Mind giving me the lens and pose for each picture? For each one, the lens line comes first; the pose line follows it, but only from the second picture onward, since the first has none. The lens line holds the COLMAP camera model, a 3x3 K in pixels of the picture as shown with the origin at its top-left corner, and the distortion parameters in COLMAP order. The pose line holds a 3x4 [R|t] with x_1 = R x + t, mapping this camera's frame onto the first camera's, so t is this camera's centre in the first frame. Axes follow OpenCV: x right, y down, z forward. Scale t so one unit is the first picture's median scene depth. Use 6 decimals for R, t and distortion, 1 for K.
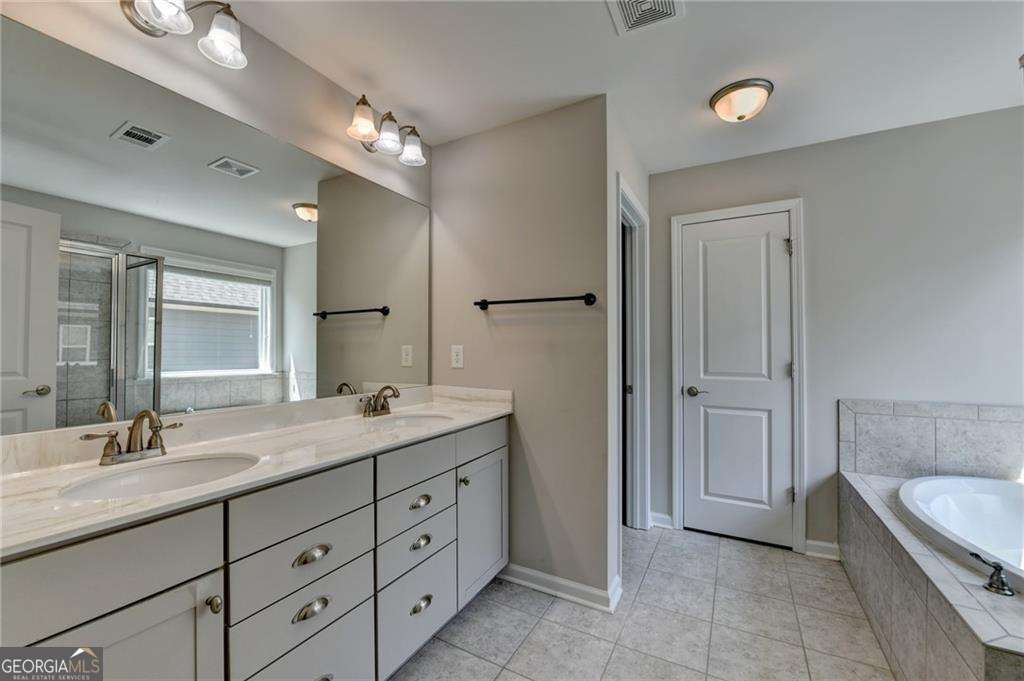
lens RADIAL K [[412.1, 0, 505.5], [0, 412.1, 343.2], [0, 0, 1]] dist [-0.014676, -0.003540]
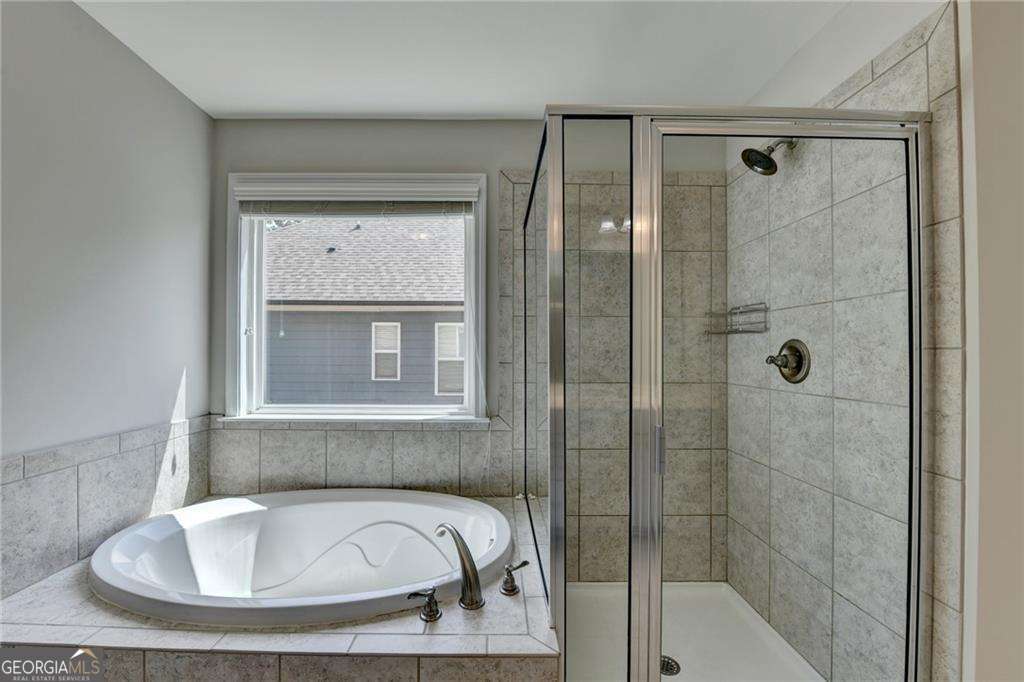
lens RADIAL K [[412.1, 0, 505.5], [0, 412.1, 343.7], [0, 0, 1]] dist [-0.014676, -0.003540]
pose [[-0.495992, 0.016572, 0.868169, 0.155780], [-0.016531, 0.999456, -0.028523, -0.005011], [-0.868169, -0.028498, -0.495449, 0.755434]]
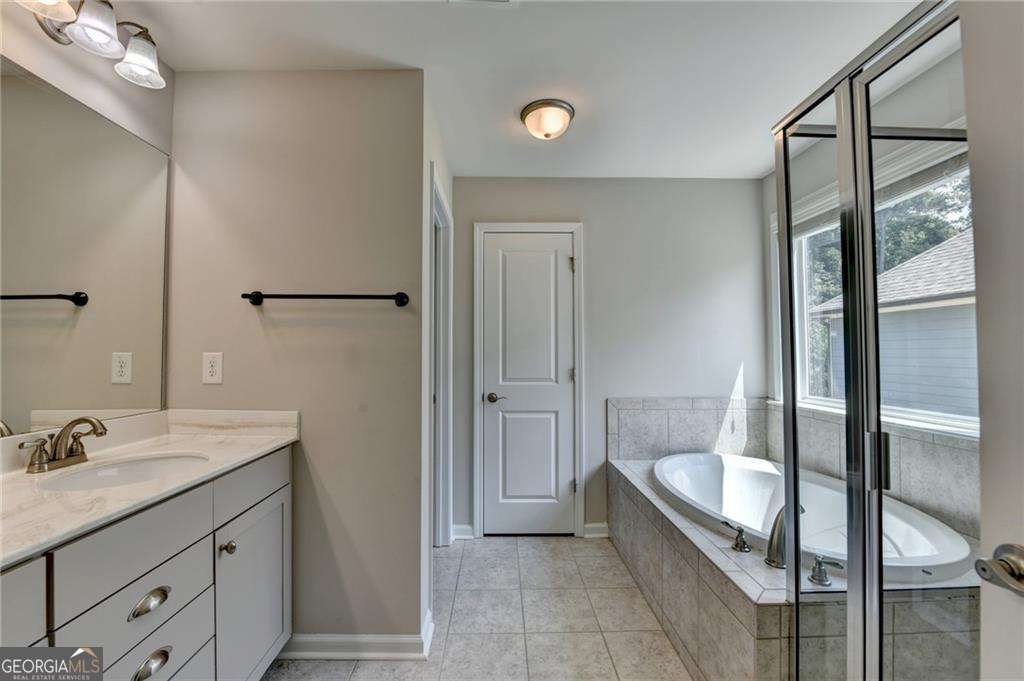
lens RADIAL K [[412.1, 0, 505.5], [0, 412.1, 343.2], [0, 0, 1]] dist [-0.014676, -0.003540]
pose [[0.865165, 0.011720, 0.501350, -0.035467], [-0.005941, 0.999896, -0.013123, -0.004931], [-0.501452, 0.008375, 0.865145, 0.137050]]
